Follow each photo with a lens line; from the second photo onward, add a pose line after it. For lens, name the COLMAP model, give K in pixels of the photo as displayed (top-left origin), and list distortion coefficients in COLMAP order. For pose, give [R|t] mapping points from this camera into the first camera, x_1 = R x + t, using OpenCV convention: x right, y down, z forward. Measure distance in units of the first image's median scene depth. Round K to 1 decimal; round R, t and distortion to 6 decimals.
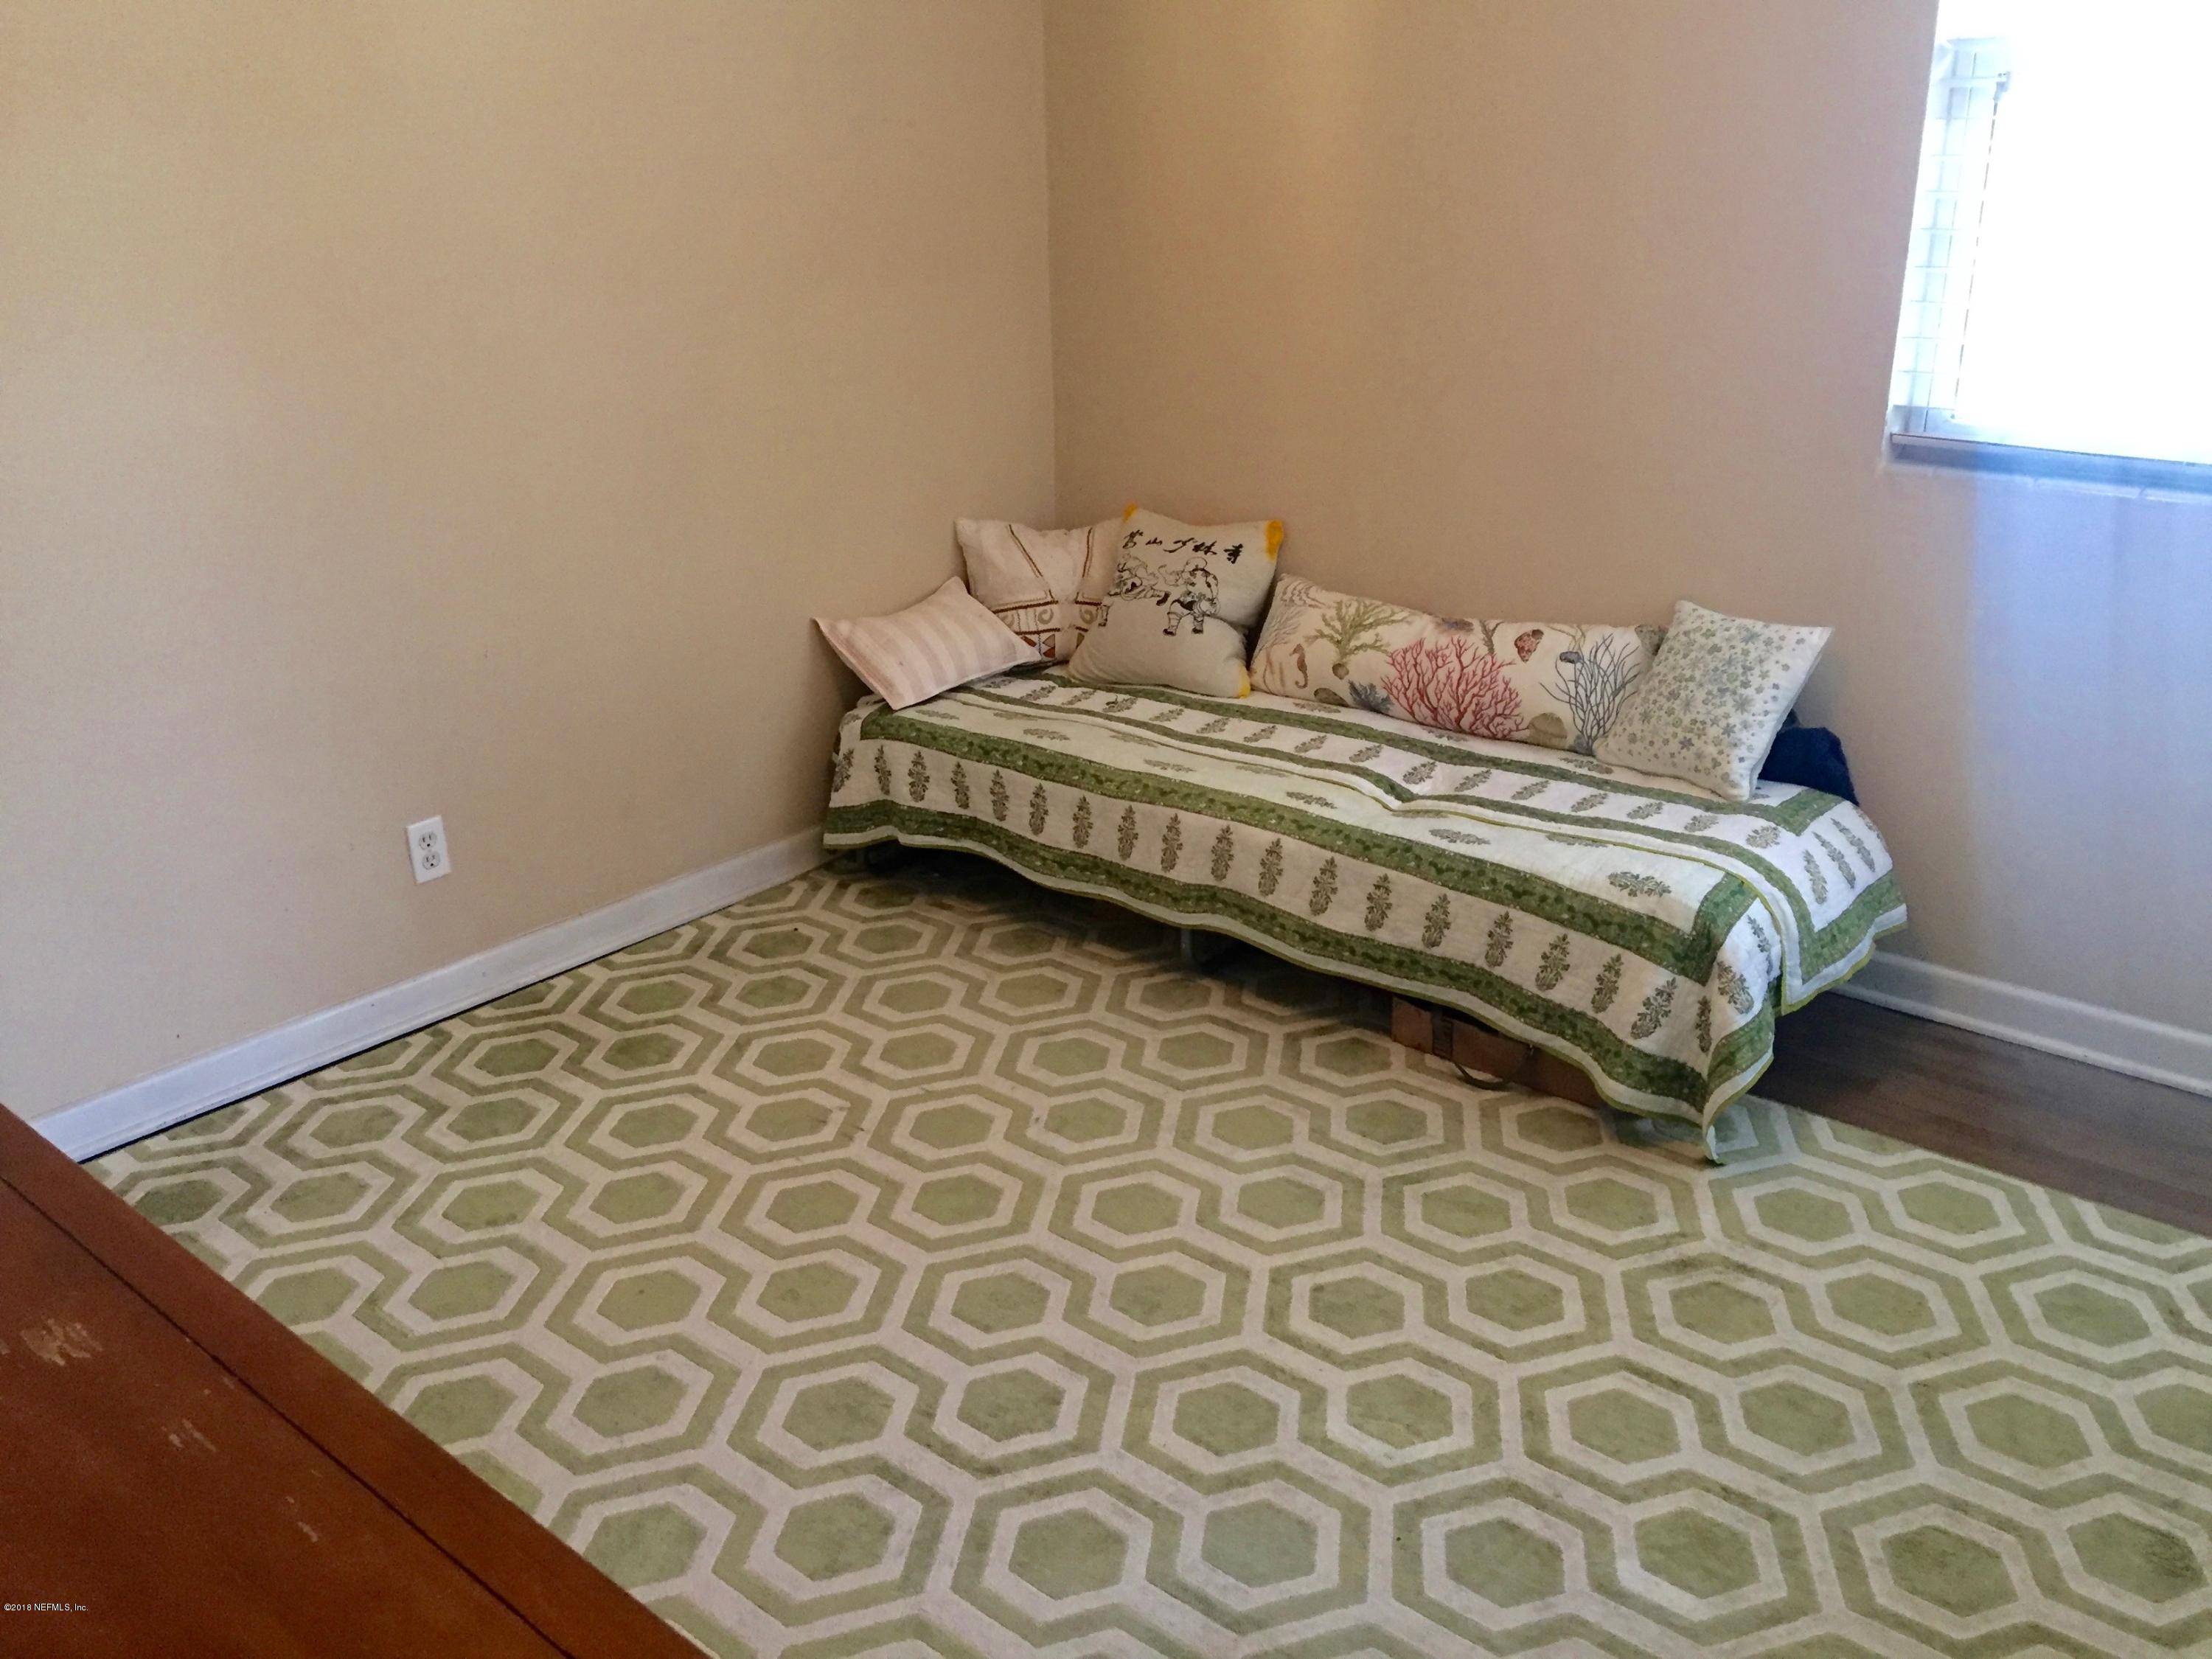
lens RADIAL K [[1837.6, 0, 1083.9], [0, 1837.6, 831.8], [0, 0, 1]] dist [0.074656, -0.123460]
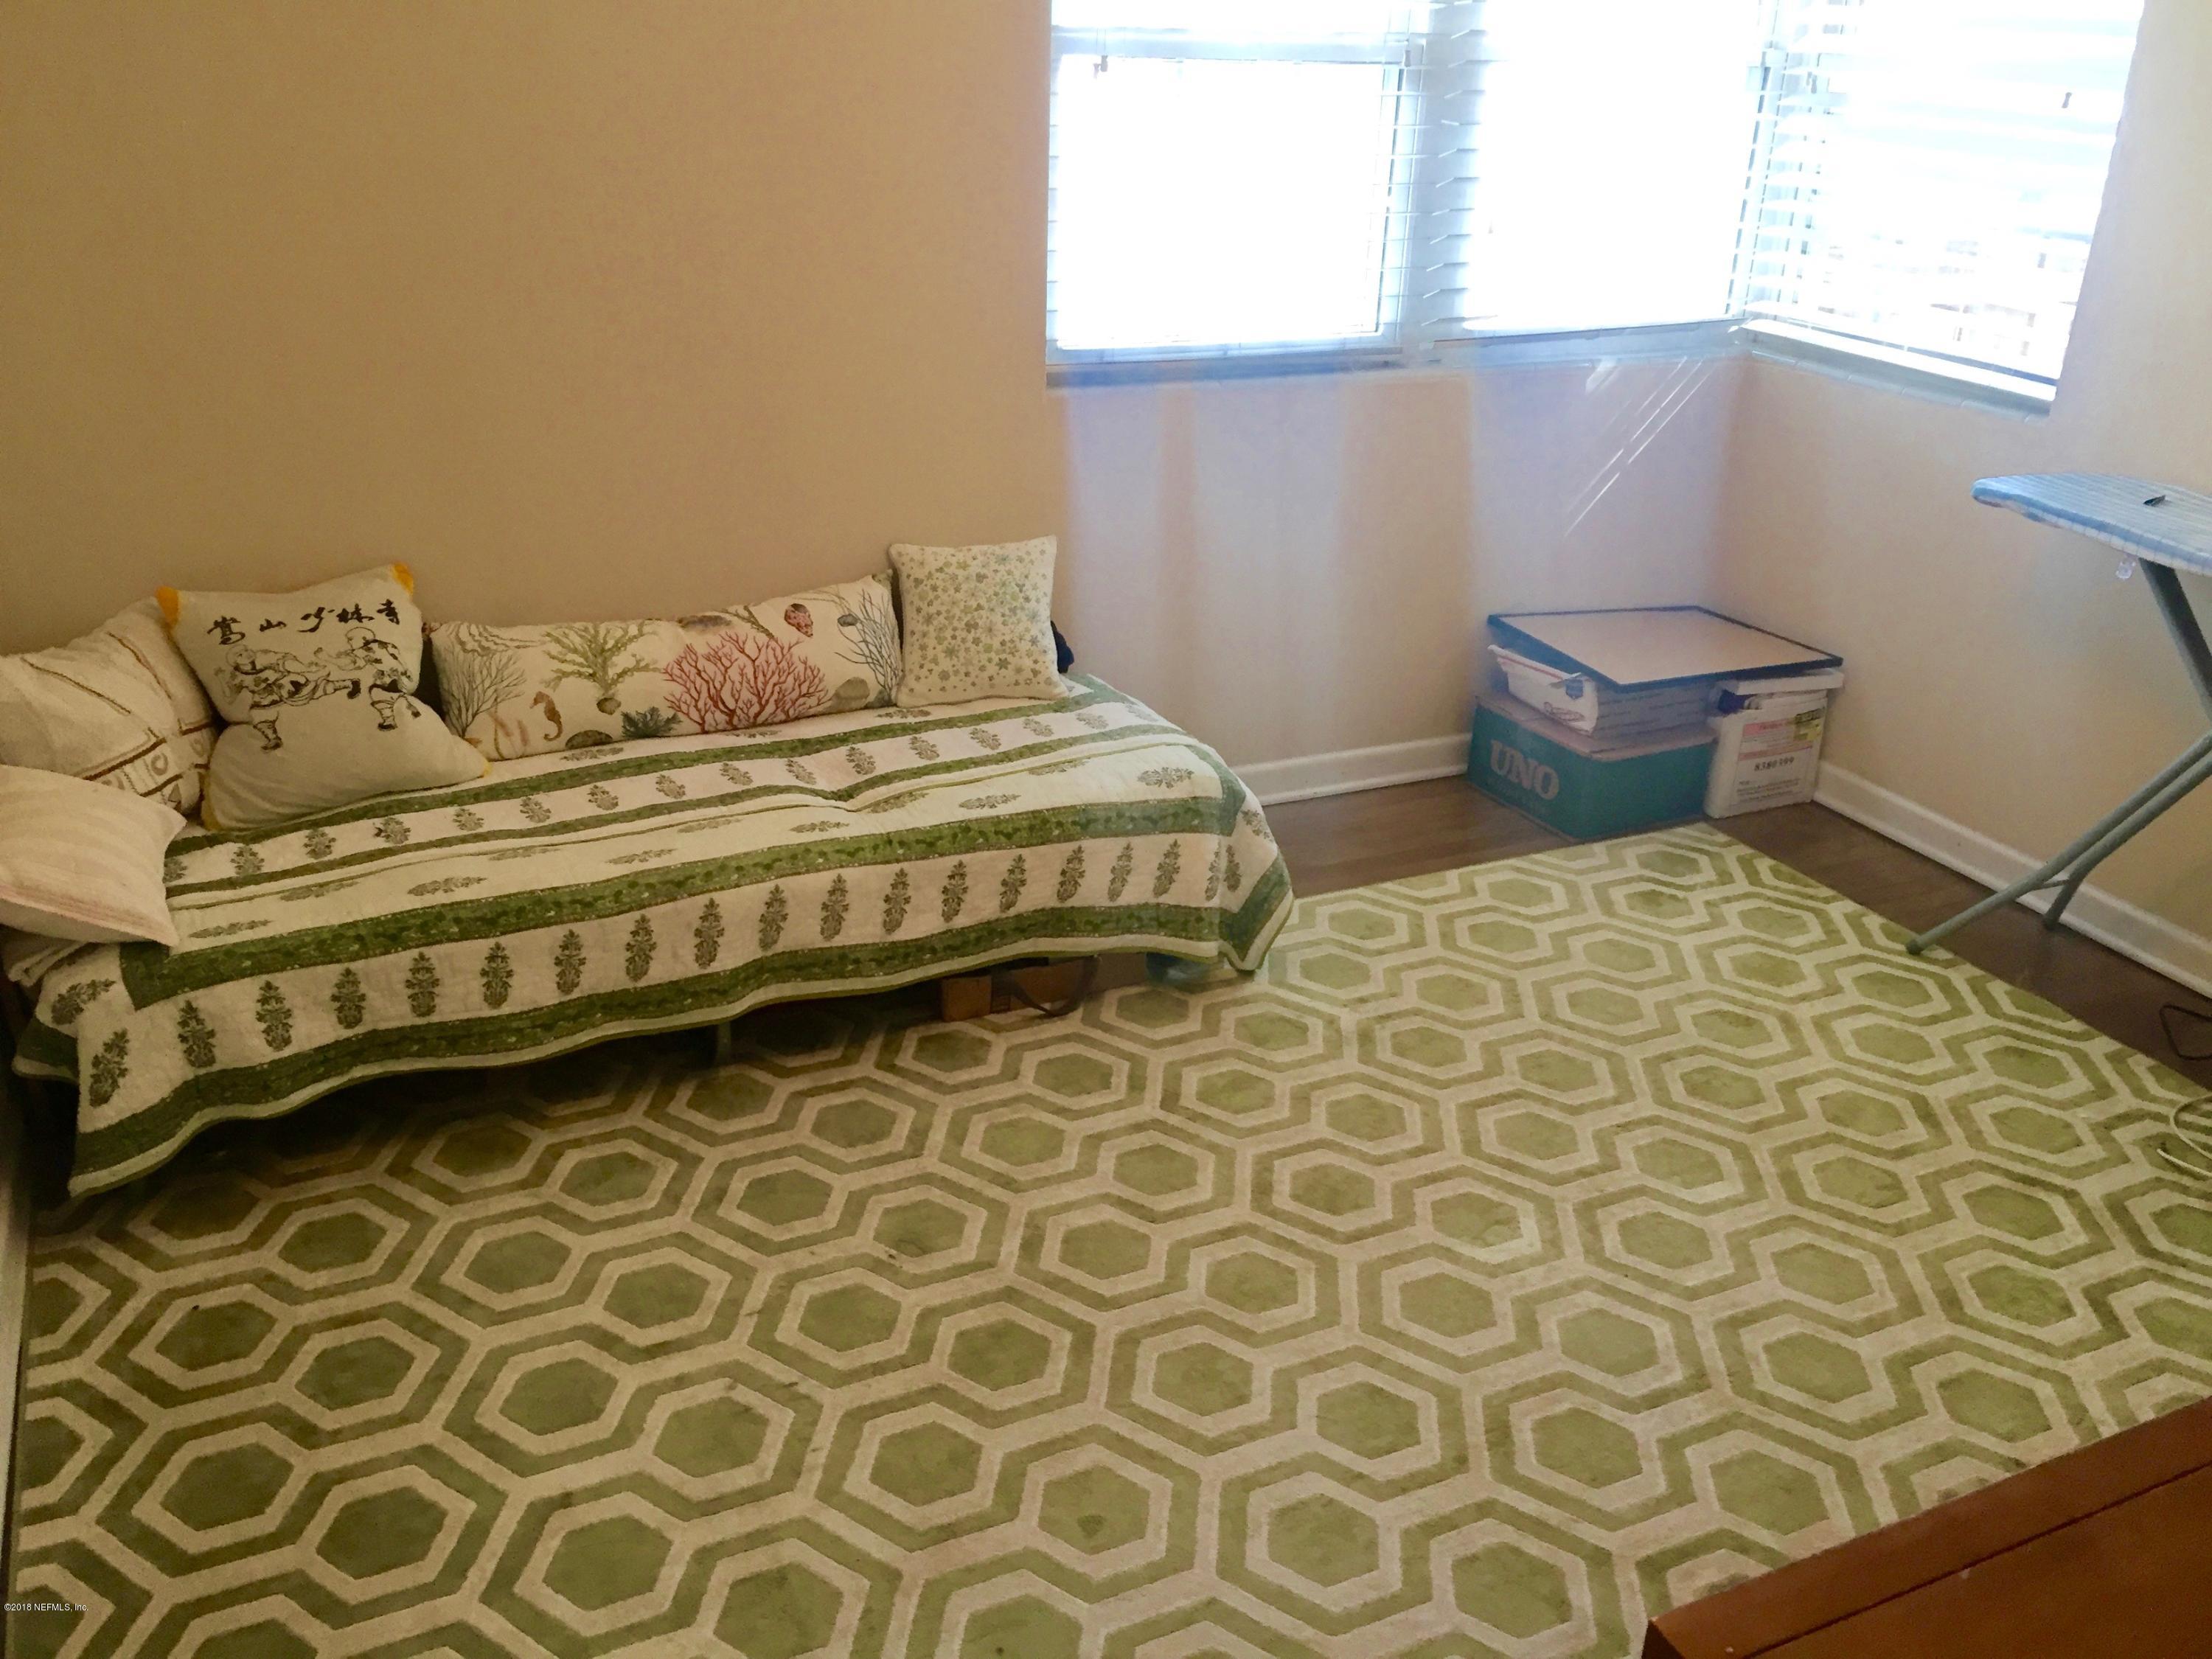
lens RADIAL K [[1837.6, 0, 1083.9], [0, 1837.6, 831.8], [0, 0, 1]] dist [0.074656, -0.123460]
pose [[0.415664, -0.337783, 0.844468, -0.572402], [0.296685, 0.928047, 0.225180, -0.174211], [-0.859768, 0.156942, 0.485971, 0.407247]]
